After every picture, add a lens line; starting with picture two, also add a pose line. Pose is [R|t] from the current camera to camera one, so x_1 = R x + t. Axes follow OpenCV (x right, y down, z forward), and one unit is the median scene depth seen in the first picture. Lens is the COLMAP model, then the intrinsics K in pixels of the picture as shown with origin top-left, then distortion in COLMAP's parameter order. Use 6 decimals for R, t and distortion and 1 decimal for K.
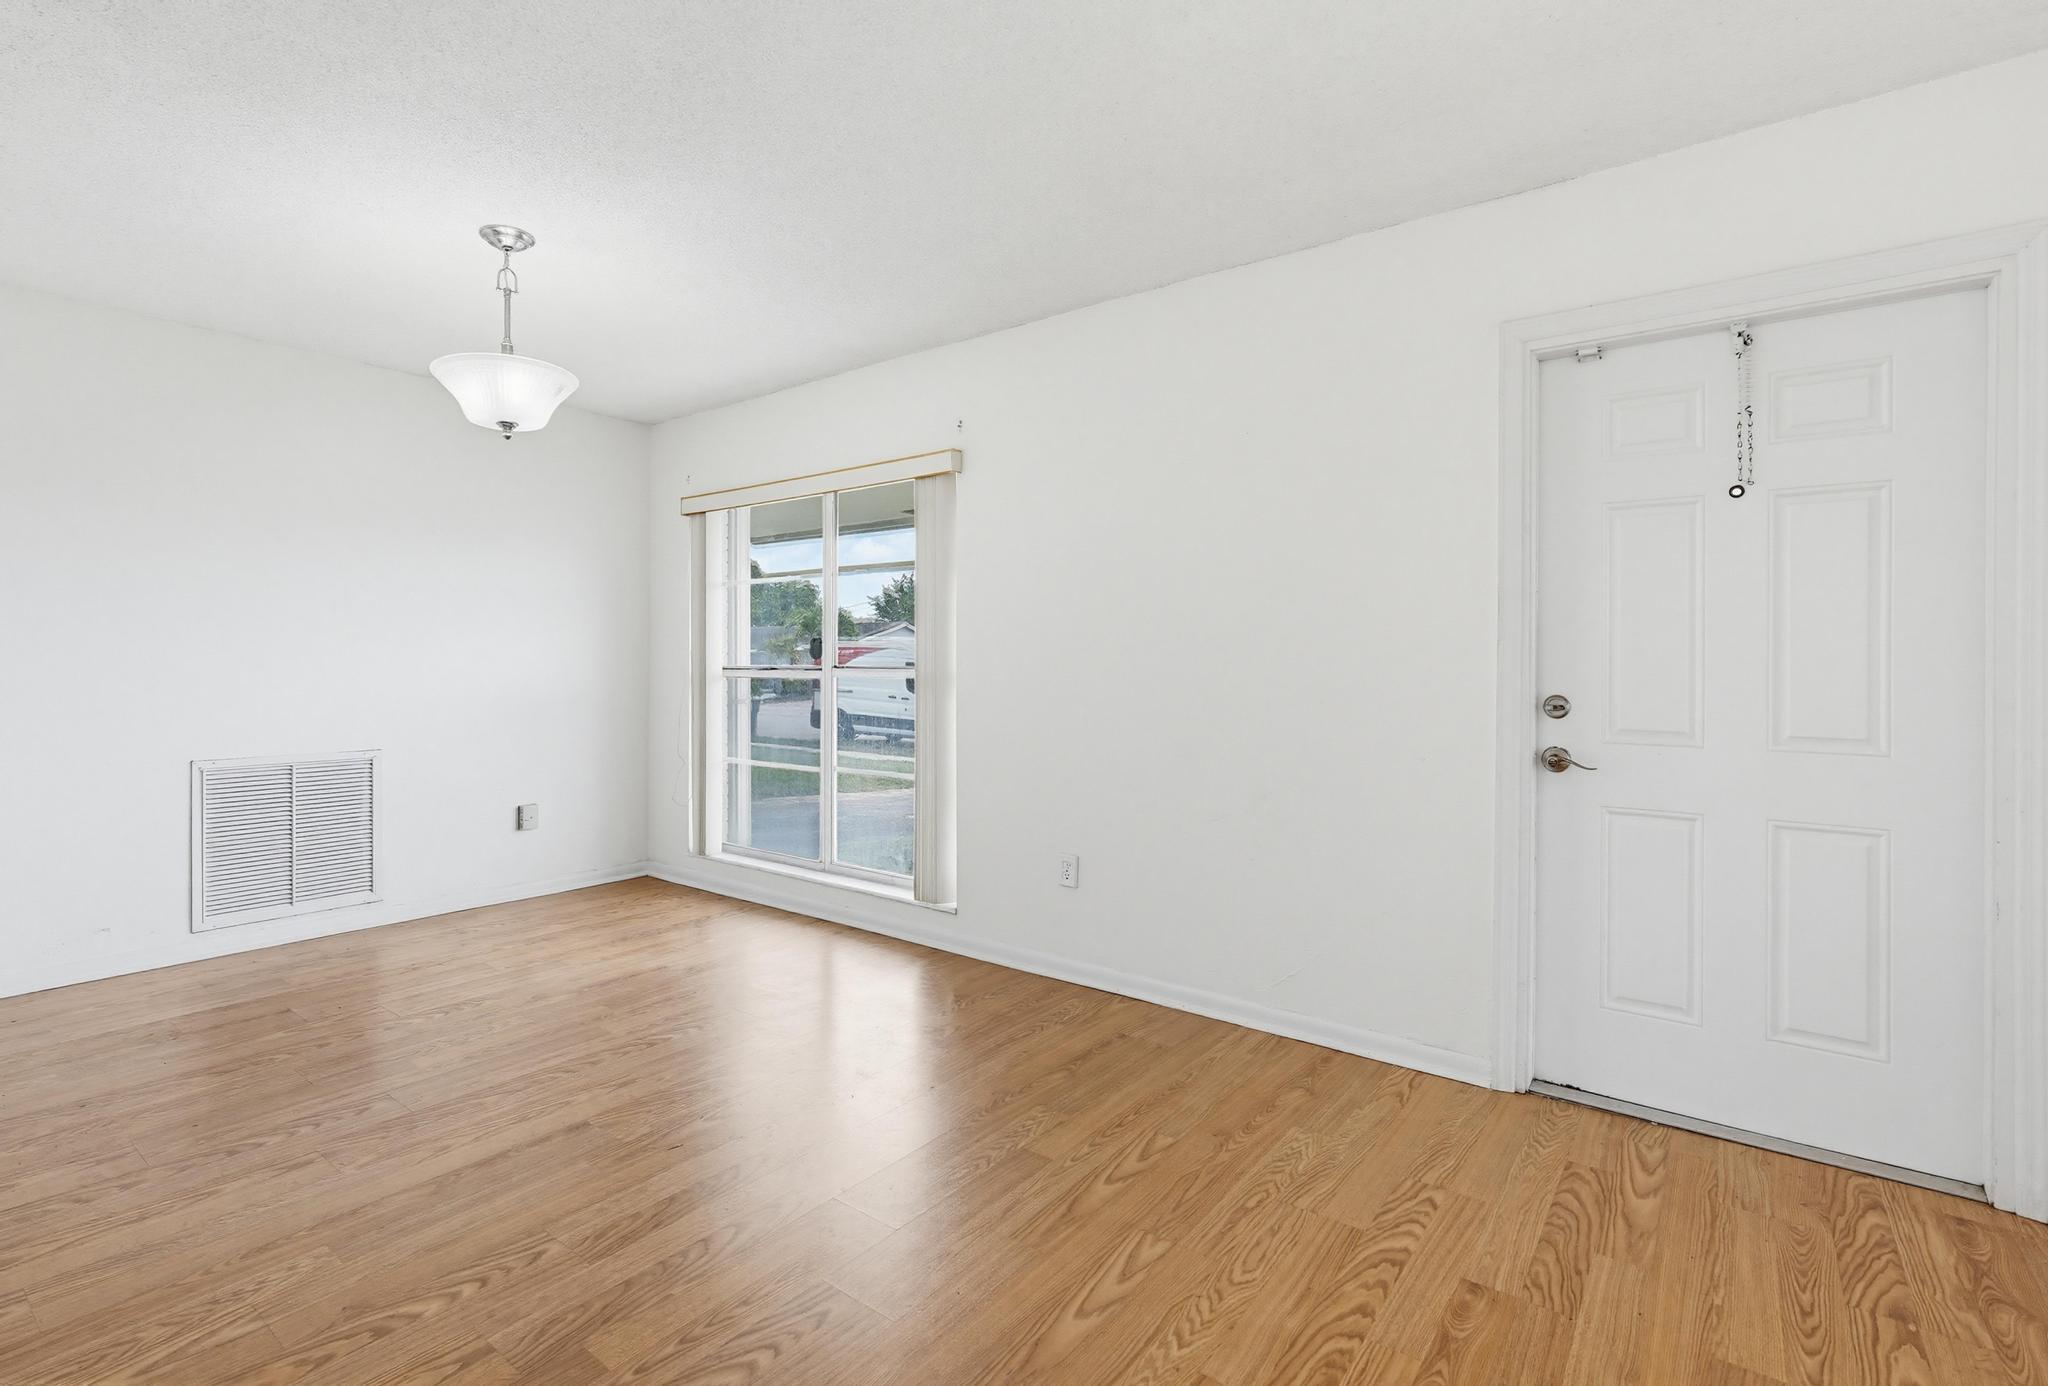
lens RADIAL K [[956.3, 0, 987.0], [0, 956.3, 662.9], [0, 0, 1]] dist [-0.004252, -0.000200]
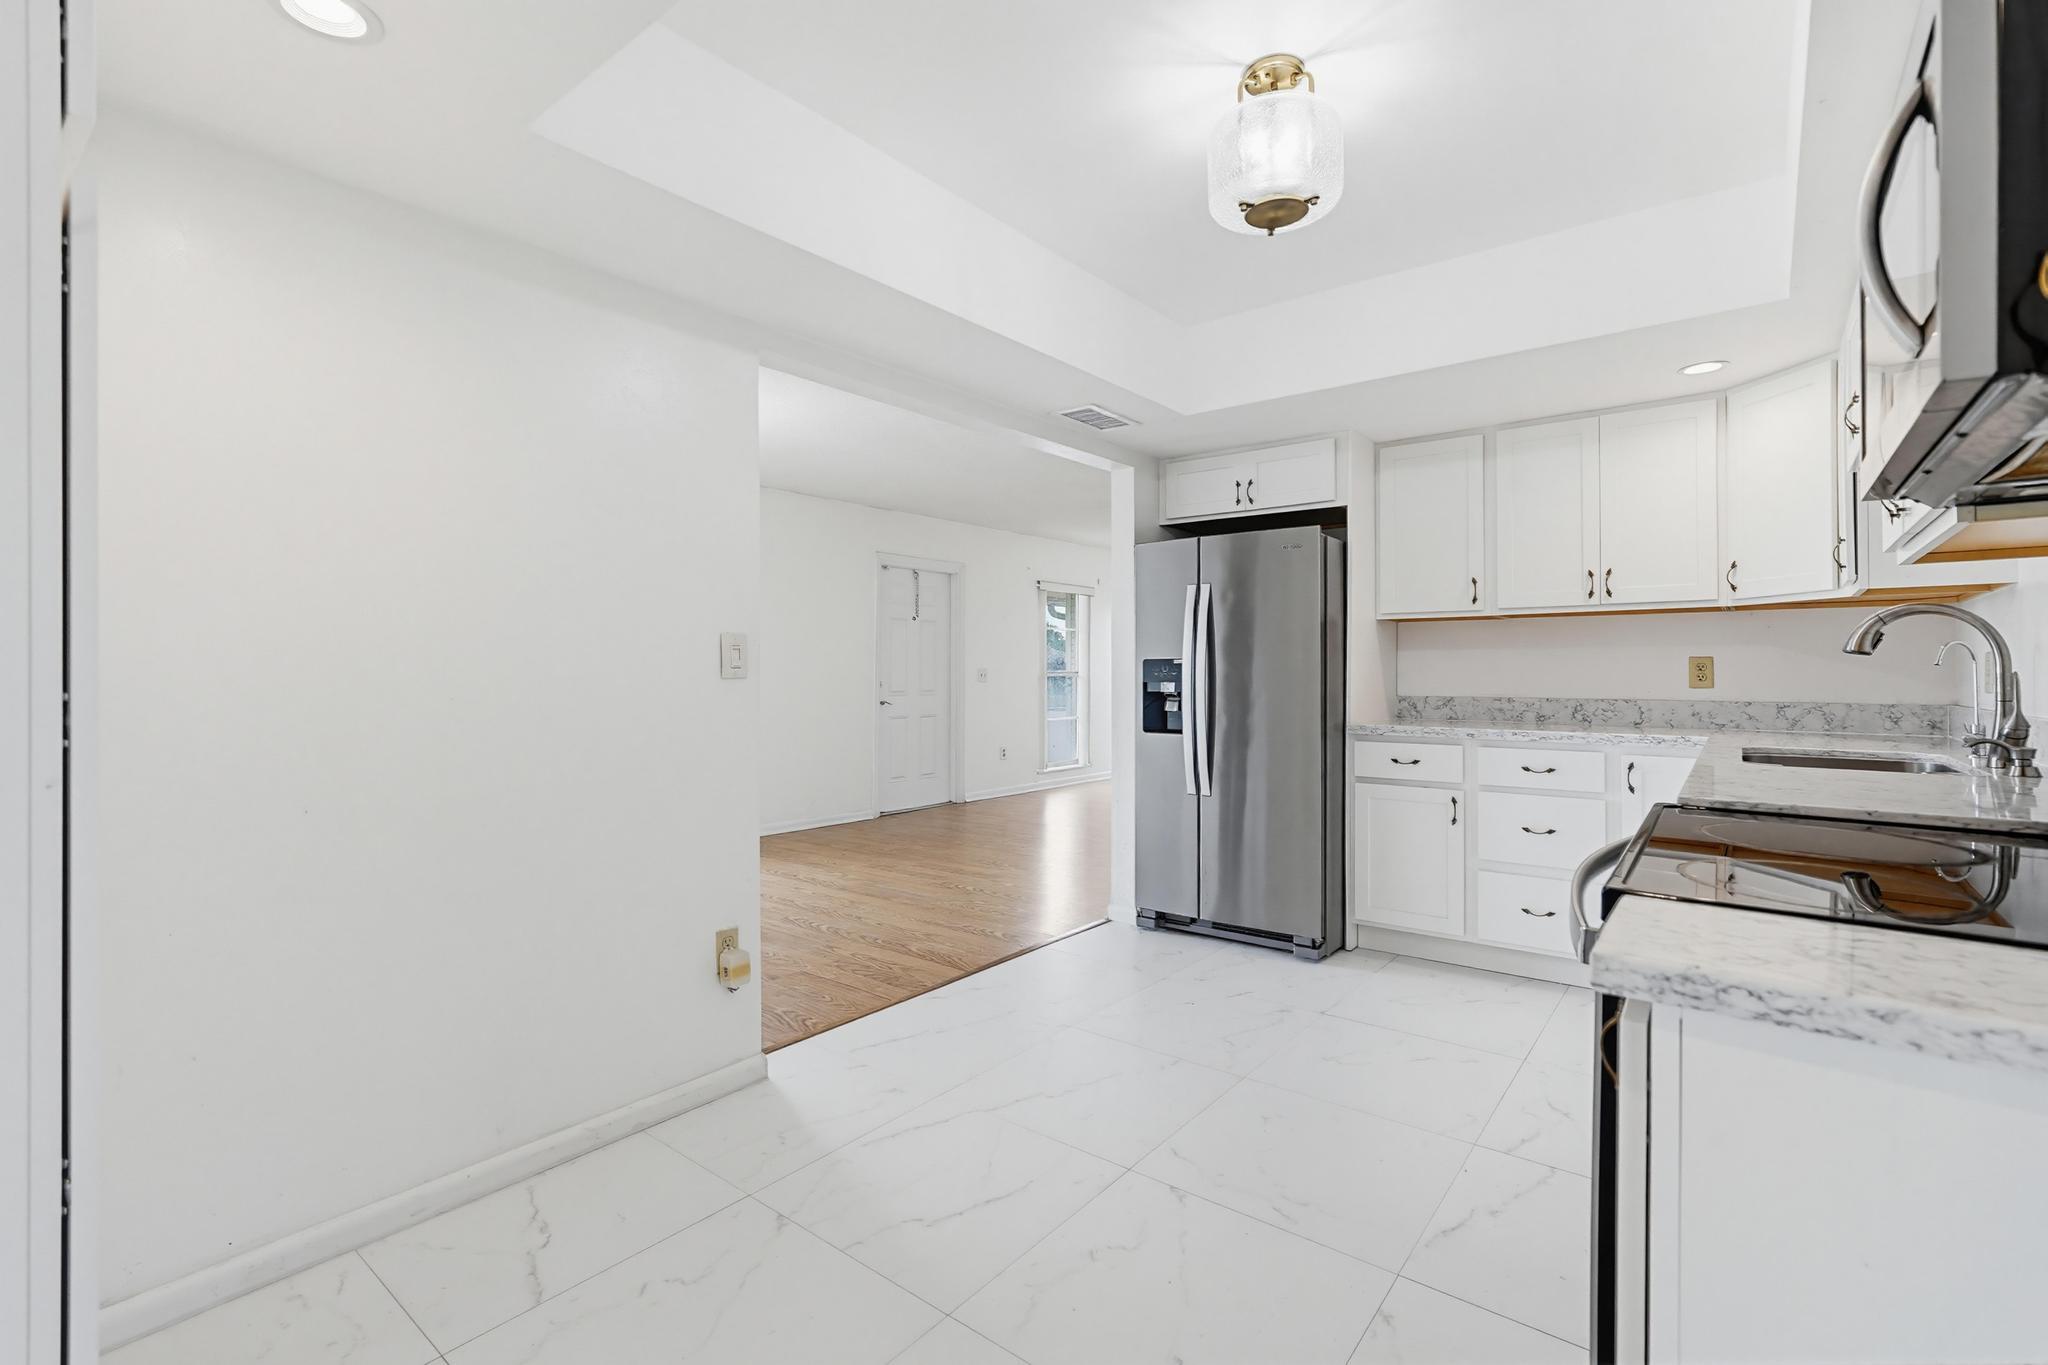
lens RADIAL K [[925.3, 0, 1035.5], [0, 925.3, 669.9], [0, 0, 1]] dist [-0.001323, 0.000774]
pose [[-0.007446, 0.002452, 0.999969, -1.524085], [0.002051, 0.999995, -0.002437, 0.005792], [-0.999970, 0.002033, -0.007451, 0.359378]]
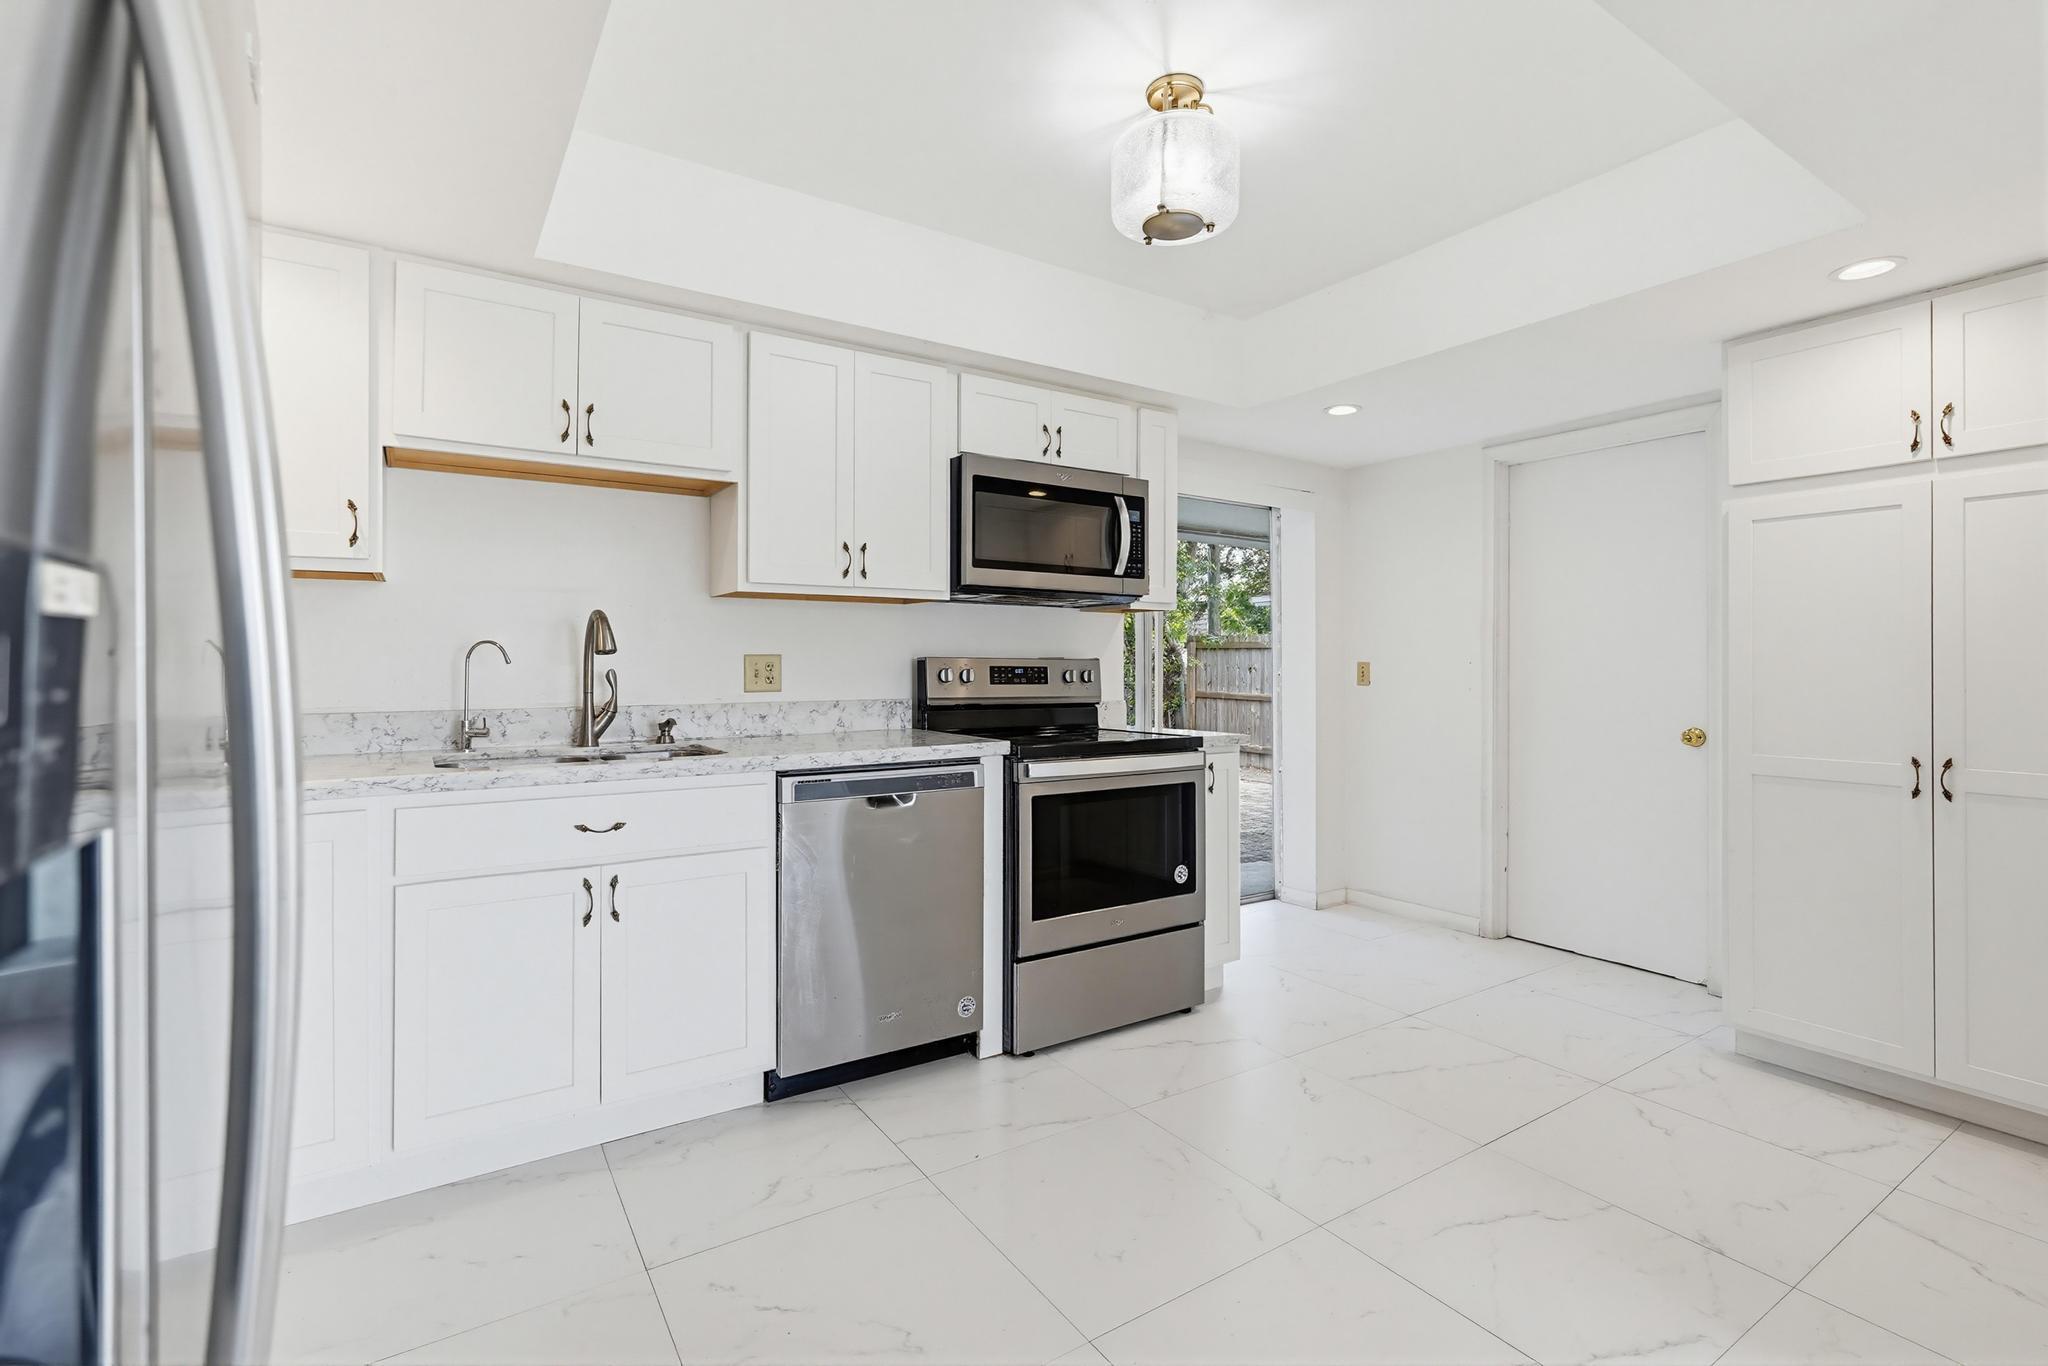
lens RADIAL K [[931.2, 0, 1020.2], [0, 931.2, 662.4], [0, 0, 1]] dist [-0.002041, 0.000003]
pose [[-0.320224, 0.002523, -0.947339, -0.447572], [-0.002589, 0.999990, 0.003539, -0.001493], [0.947338, 0.003586, -0.320214, 0.306126]]
